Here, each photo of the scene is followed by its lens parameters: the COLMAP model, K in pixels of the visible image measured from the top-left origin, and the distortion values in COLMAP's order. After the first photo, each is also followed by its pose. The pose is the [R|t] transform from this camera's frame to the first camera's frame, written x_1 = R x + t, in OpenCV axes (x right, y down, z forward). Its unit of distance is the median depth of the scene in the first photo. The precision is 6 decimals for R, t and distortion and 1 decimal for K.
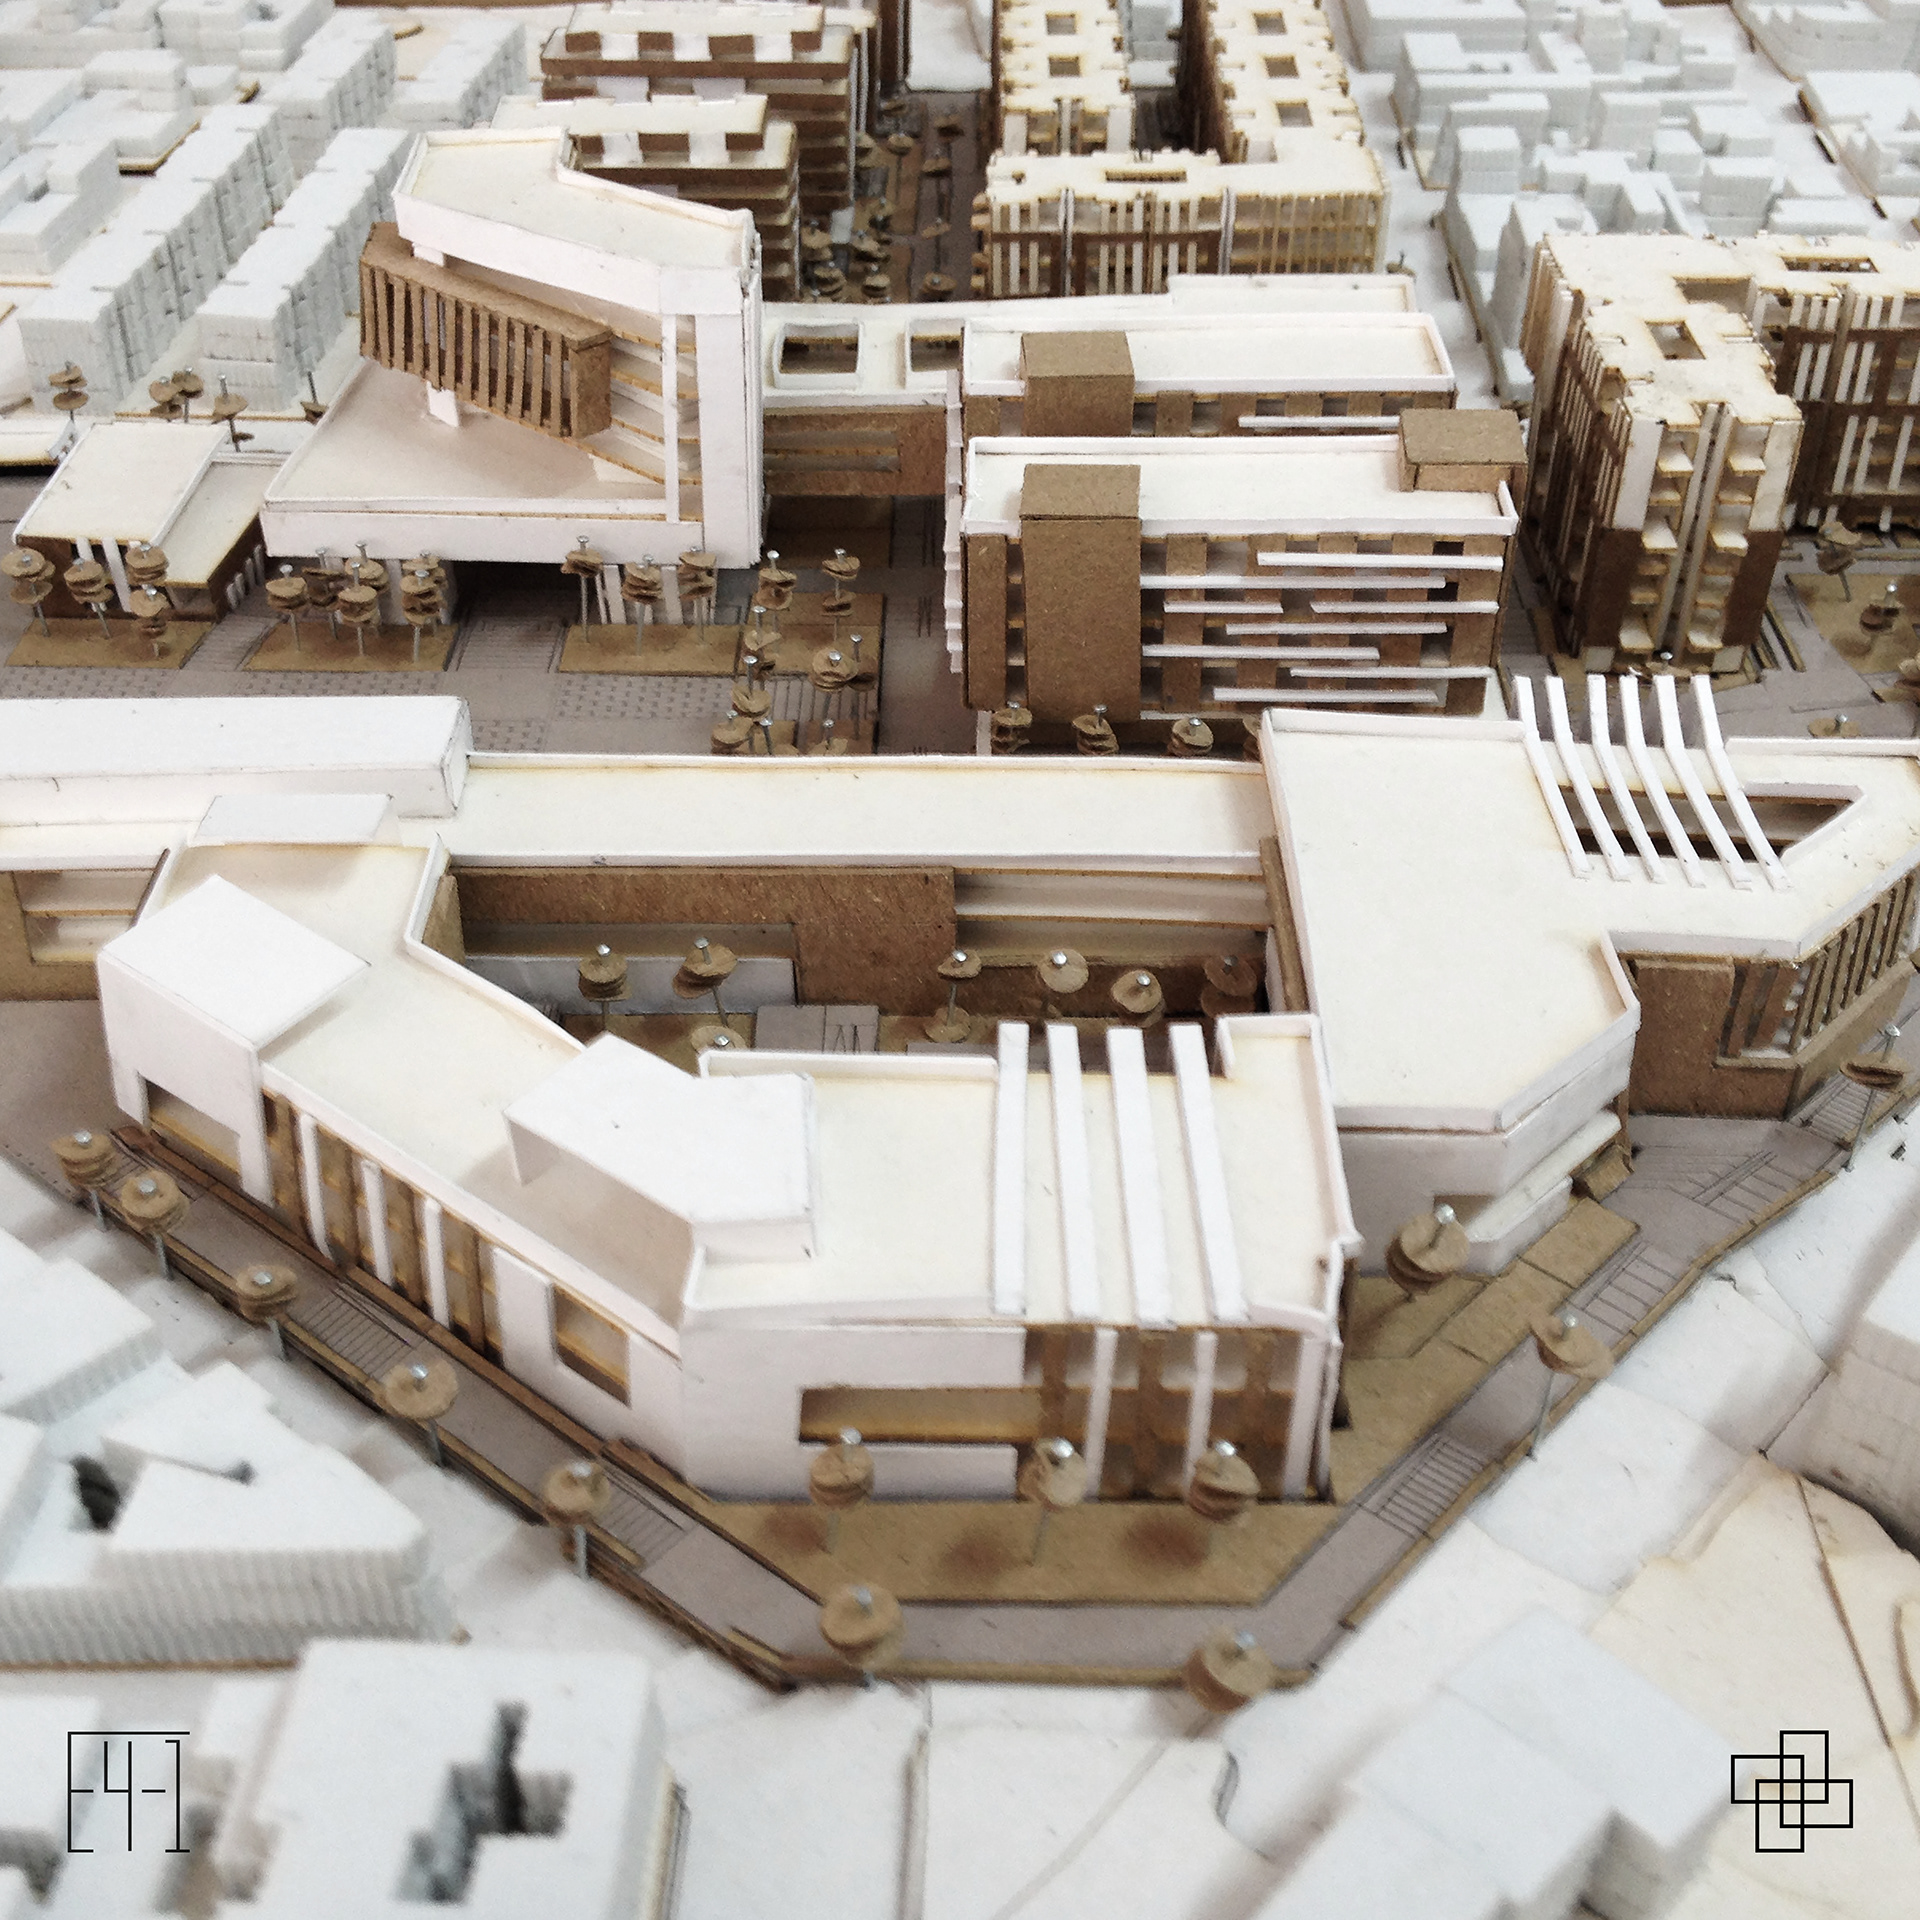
lens RADIAL K [[2409.2, 0, 960.0], [0, 2409.2, 960.0], [0, 0, 1]] dist [0.130171, -0.414679]
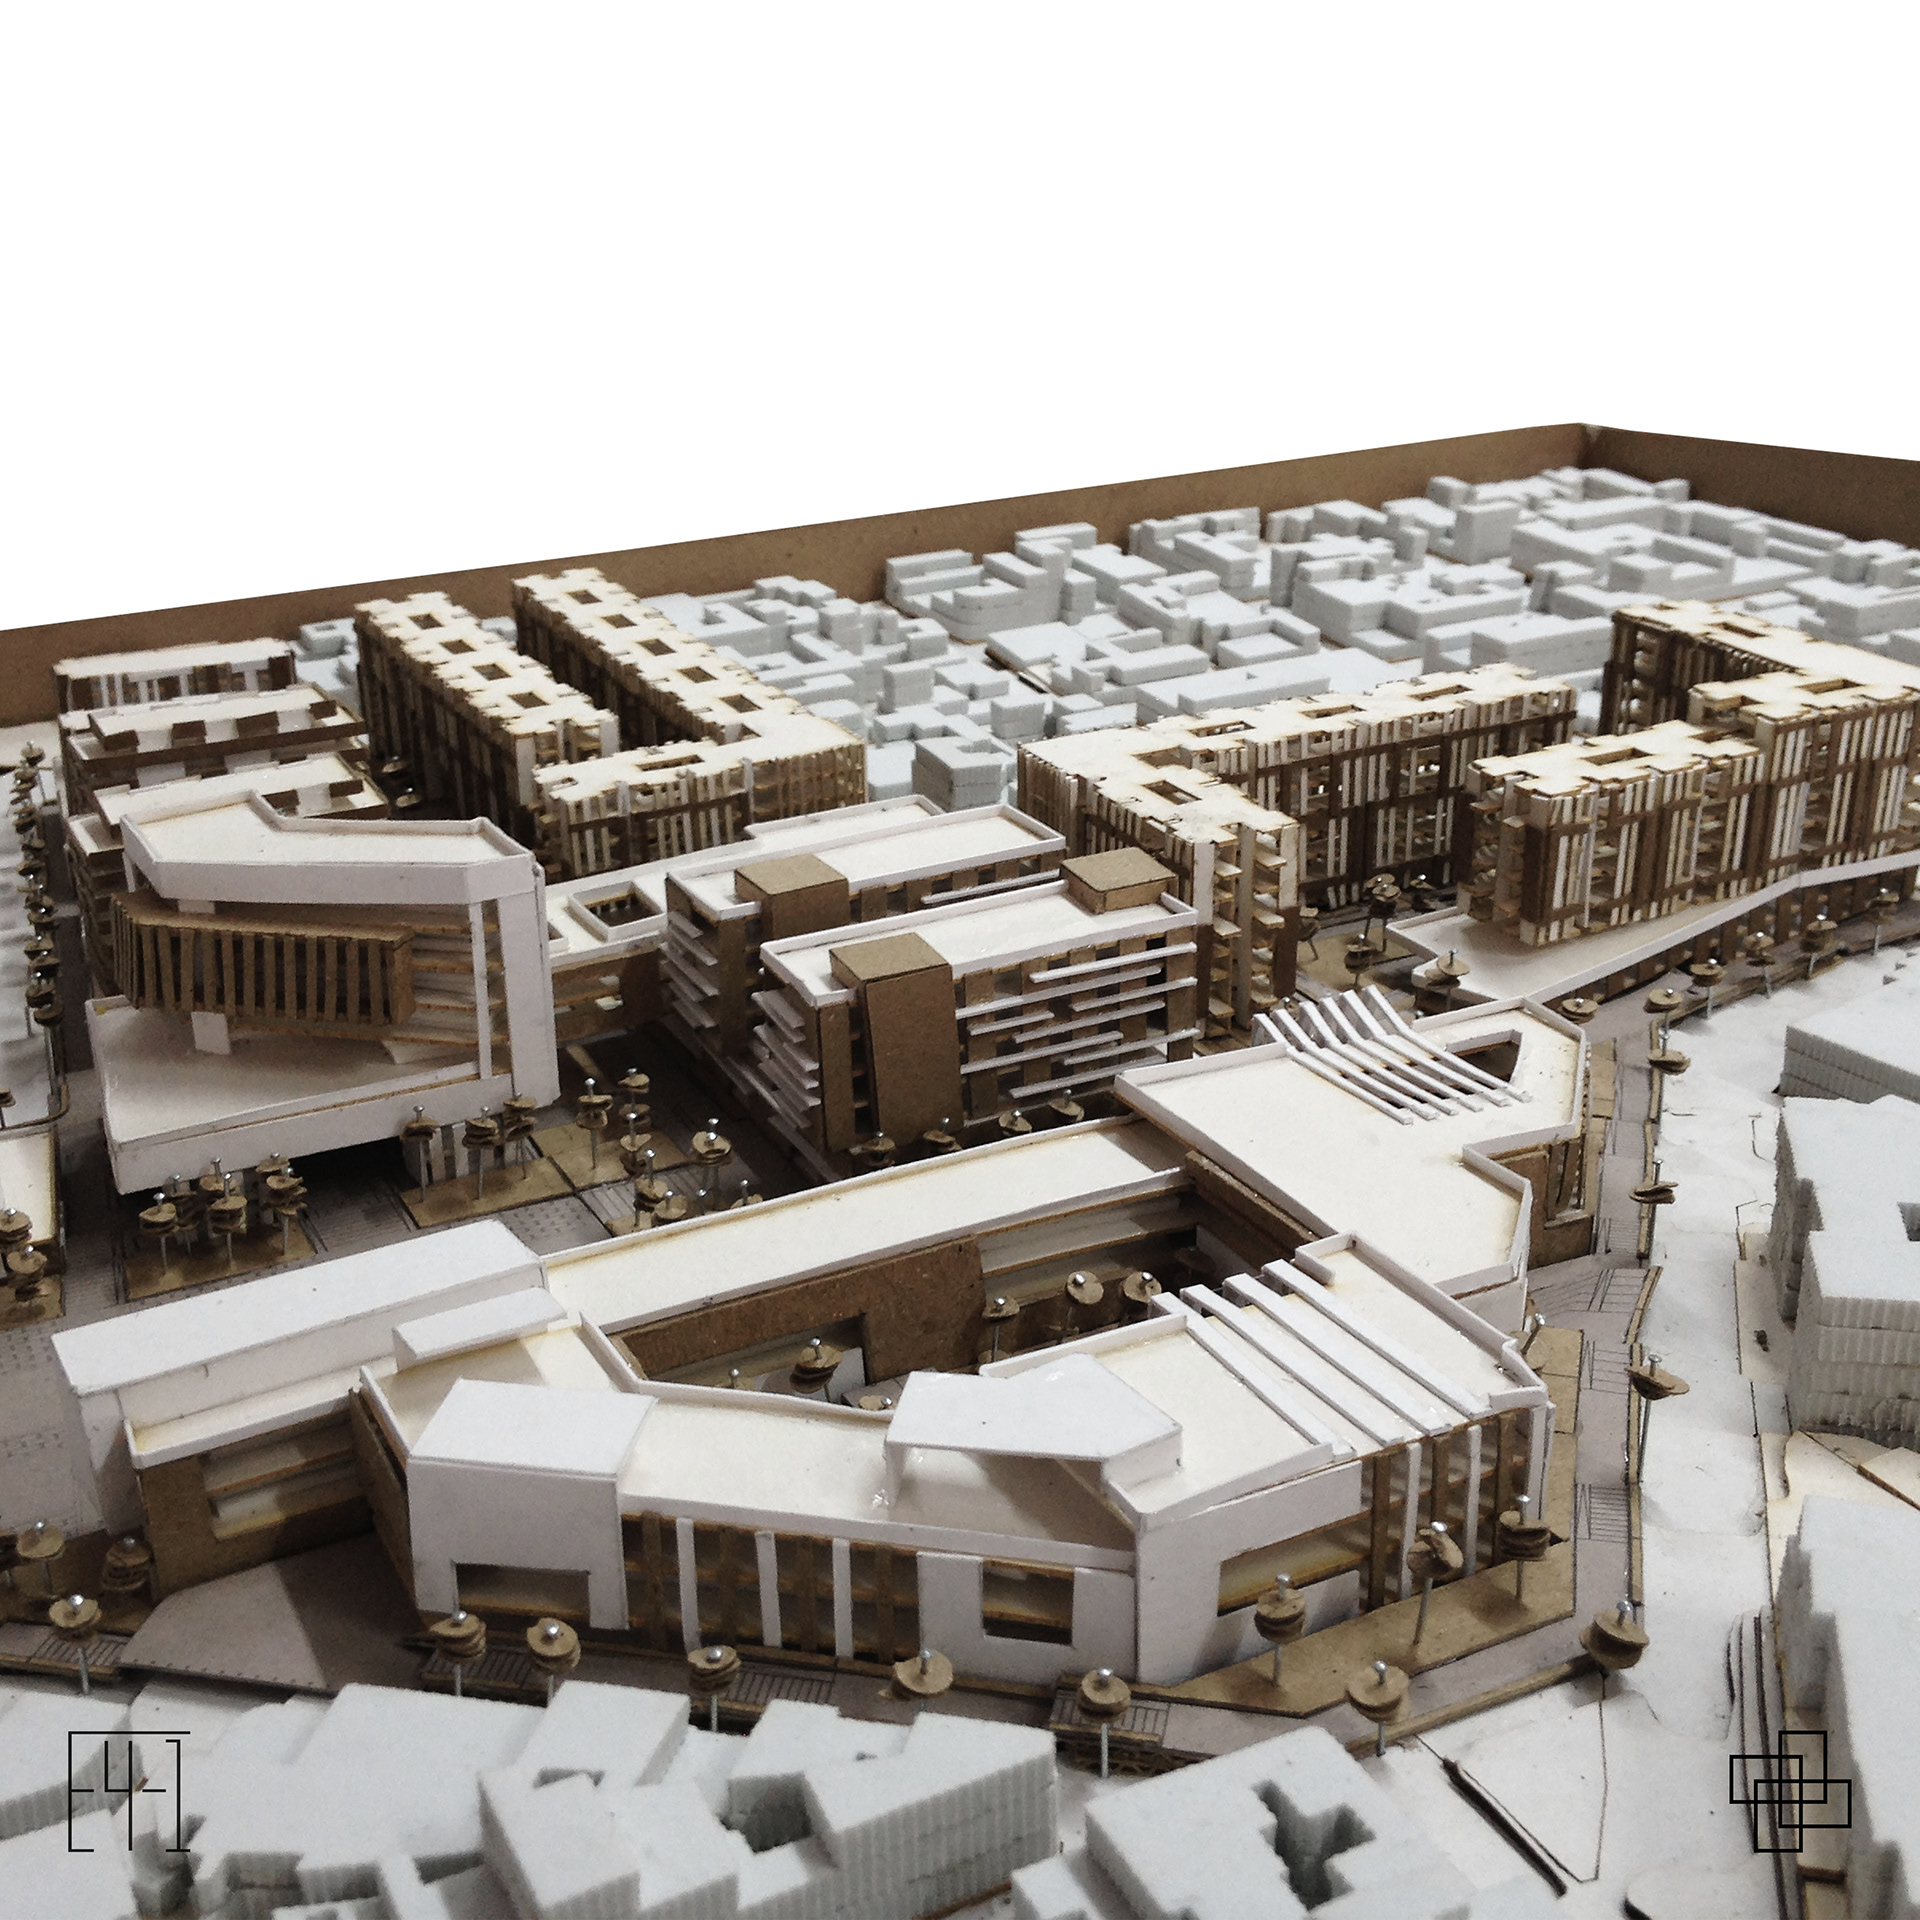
lens RADIAL K [[2364.4, 0, 960.0], [0, 2364.4, 960.0], [0, 0, 1]] dist [0.028414, 0.043297]
pose [[0.890927, -0.195688, 0.409824, -0.377320], [0.293205, 0.936979, -0.190005, 0.045724], [-0.346815, 0.289443, 0.892156, -0.092877]]
